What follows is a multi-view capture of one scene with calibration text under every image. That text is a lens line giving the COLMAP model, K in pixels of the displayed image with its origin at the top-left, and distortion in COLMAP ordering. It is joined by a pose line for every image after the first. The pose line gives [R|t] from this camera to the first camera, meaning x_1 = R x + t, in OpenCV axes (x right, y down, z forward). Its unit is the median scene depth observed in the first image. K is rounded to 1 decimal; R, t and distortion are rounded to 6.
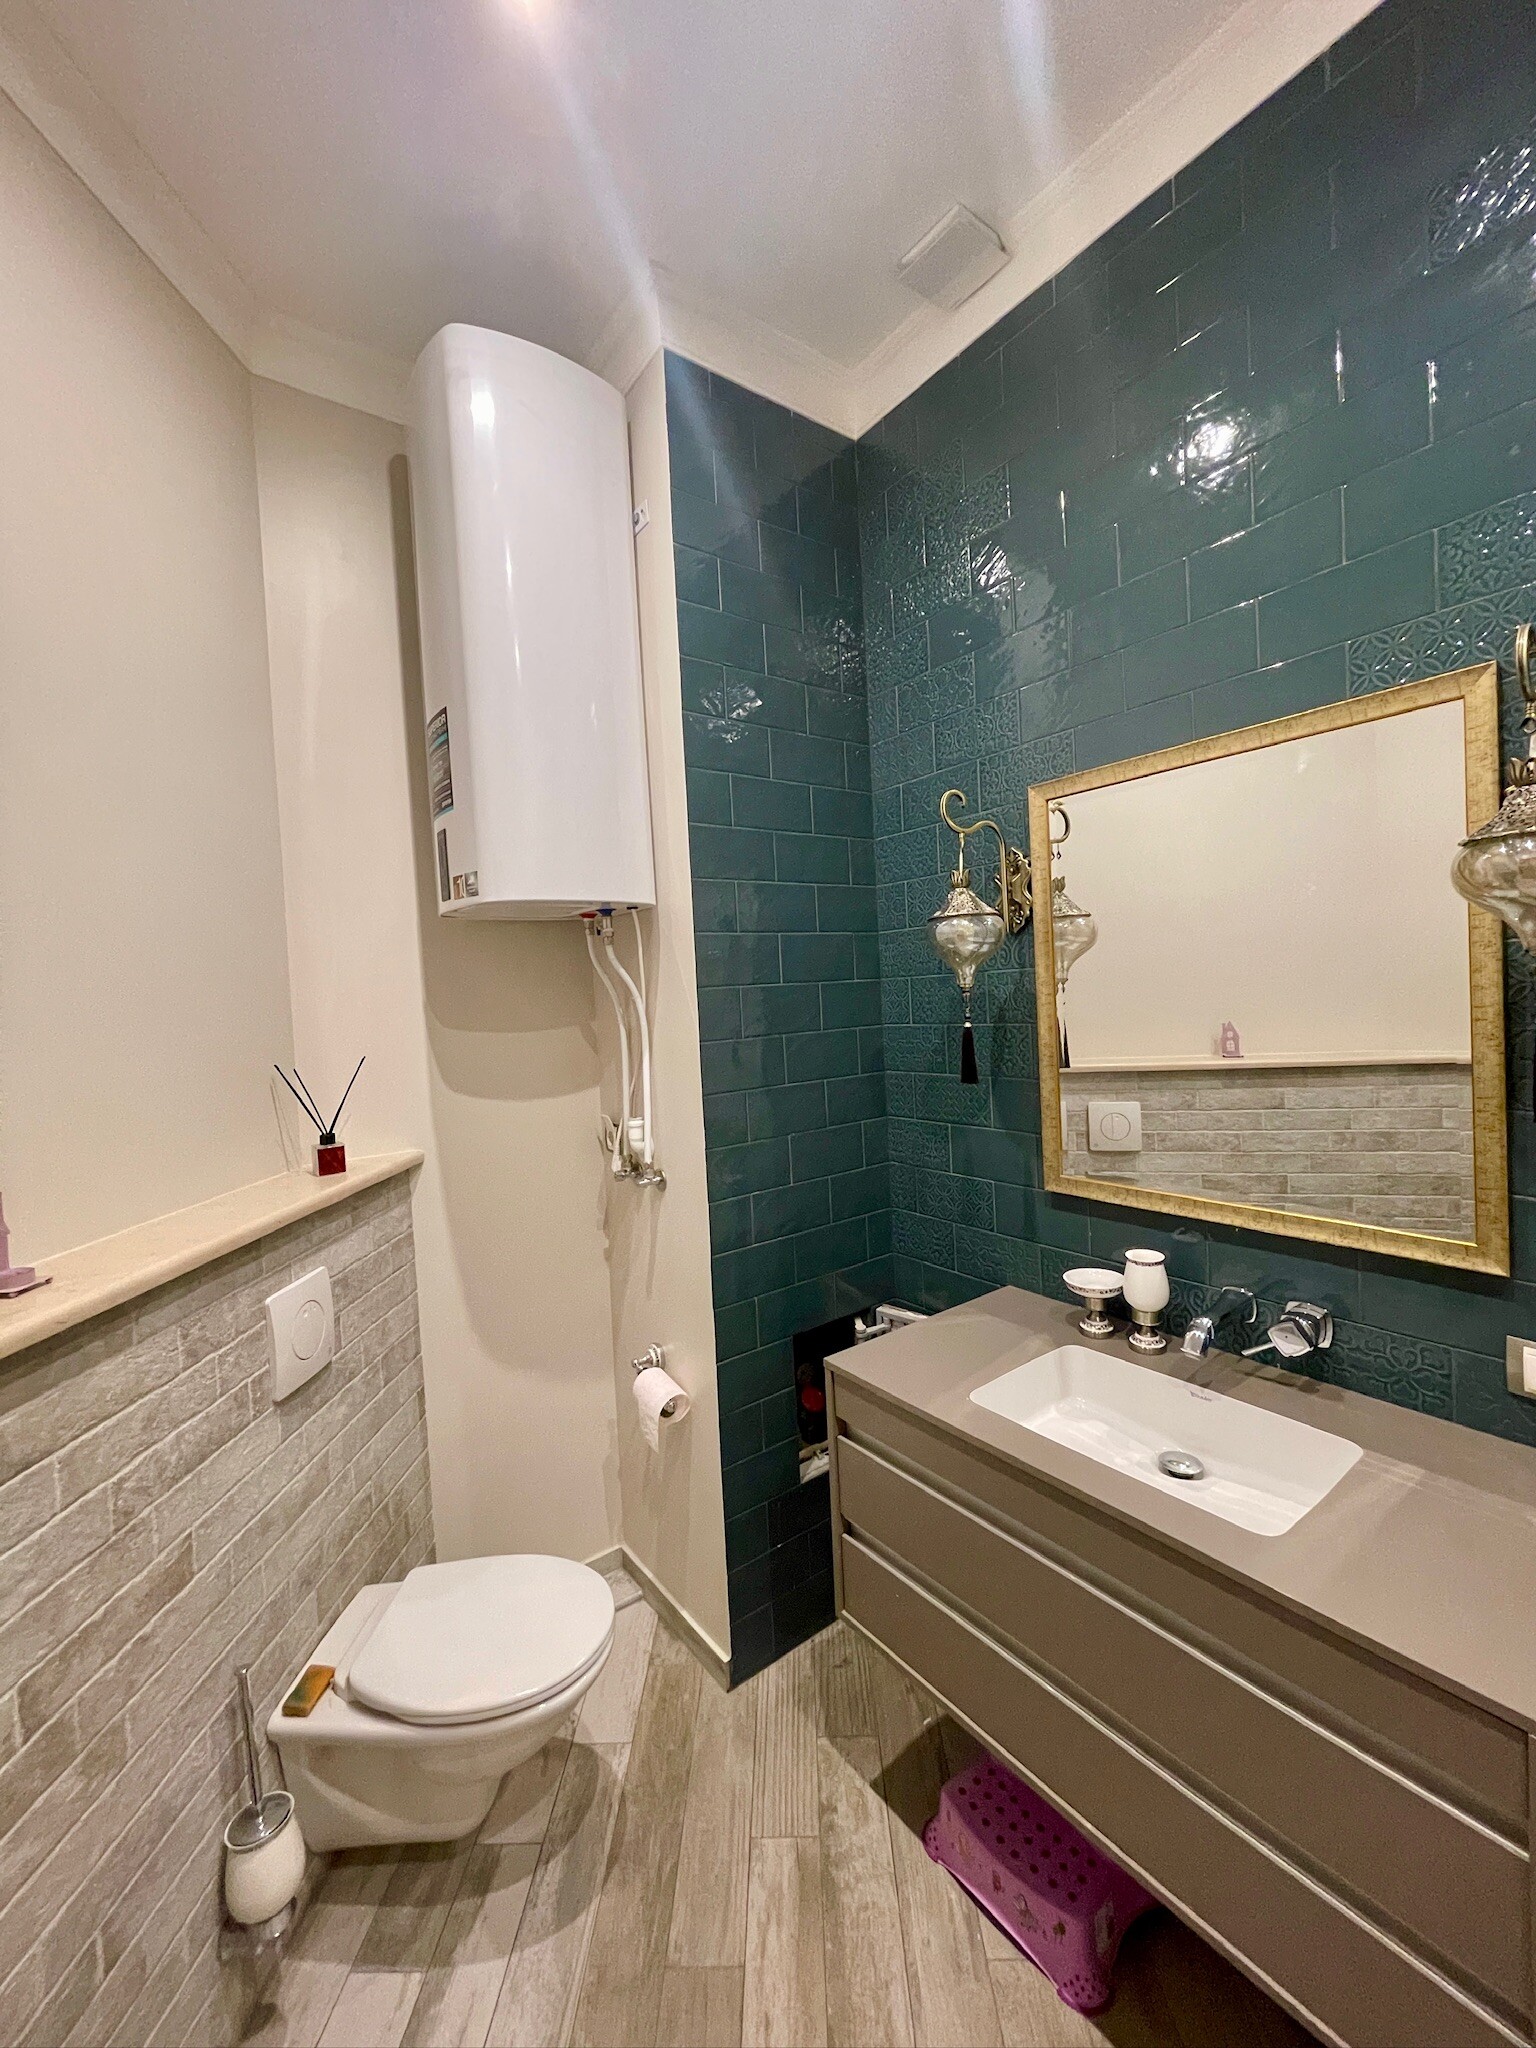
lens RADIAL K [[823.7, 0, 765.8], [0, 823.7, 1016.2], [0, 0, 1]] dist [0.000211, -0.002694]
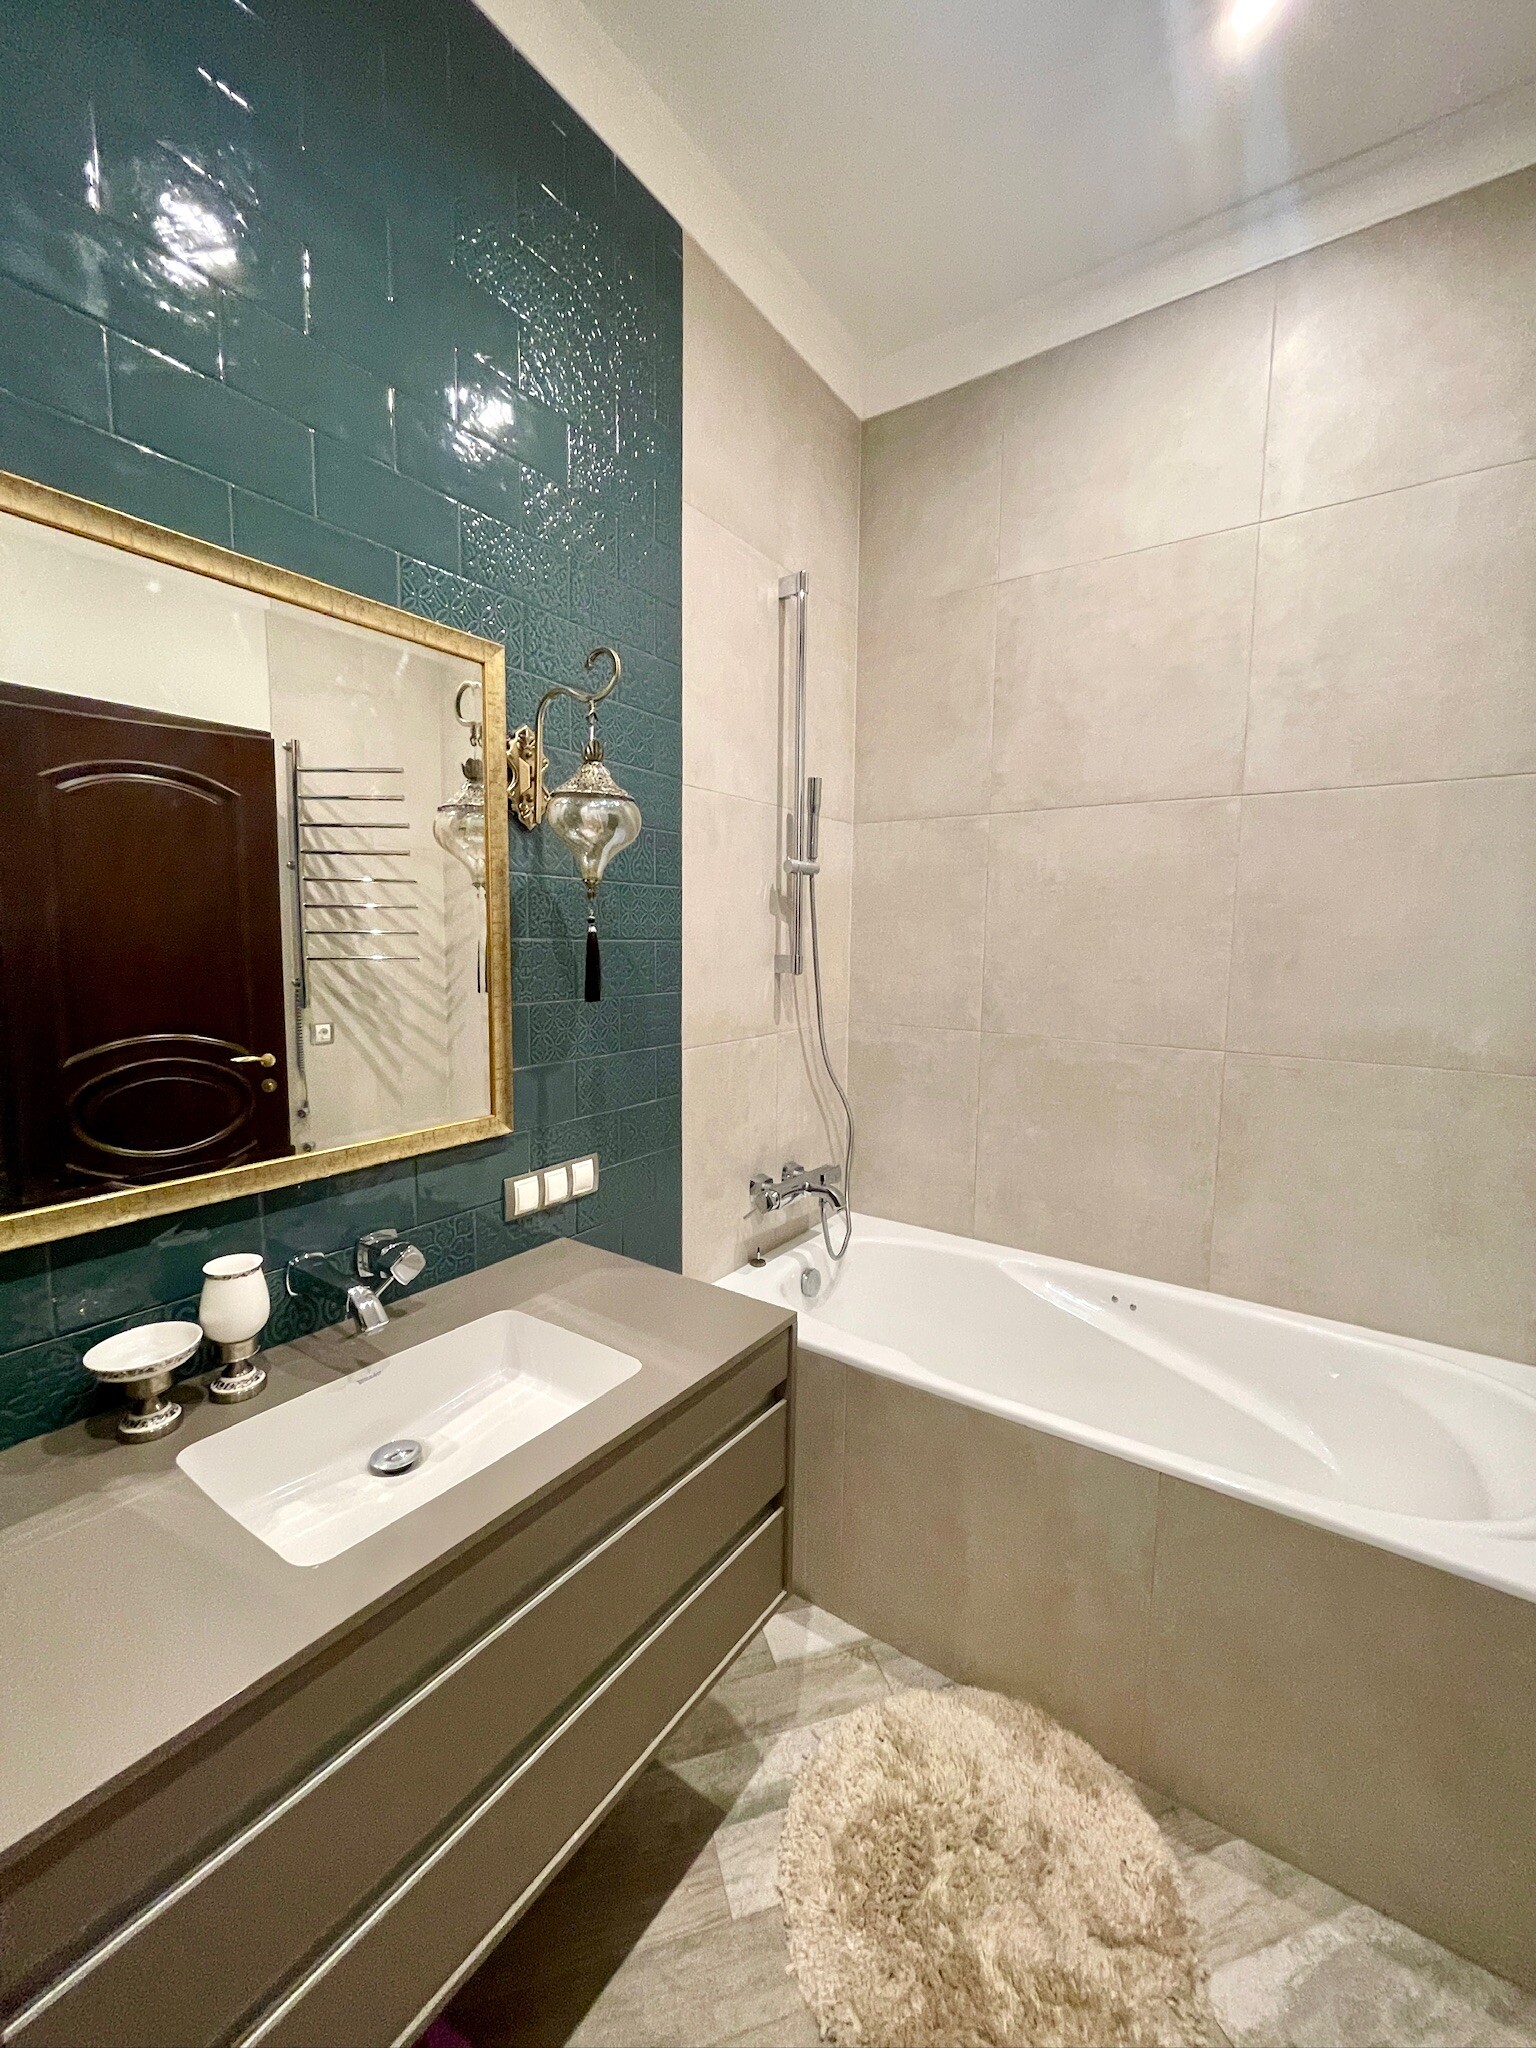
lens RADIAL K [[823.7, 0, 765.8], [0, 823.7, 1016.2], [0, 0, 1]] dist [0.000211, -0.002694]
pose [[-0.320362, -0.048665, 0.946044, -0.392365], [0.038796, 0.997168, 0.064432, 0.057134], [-0.946500, 0.057344, -0.317567, 0.889658]]
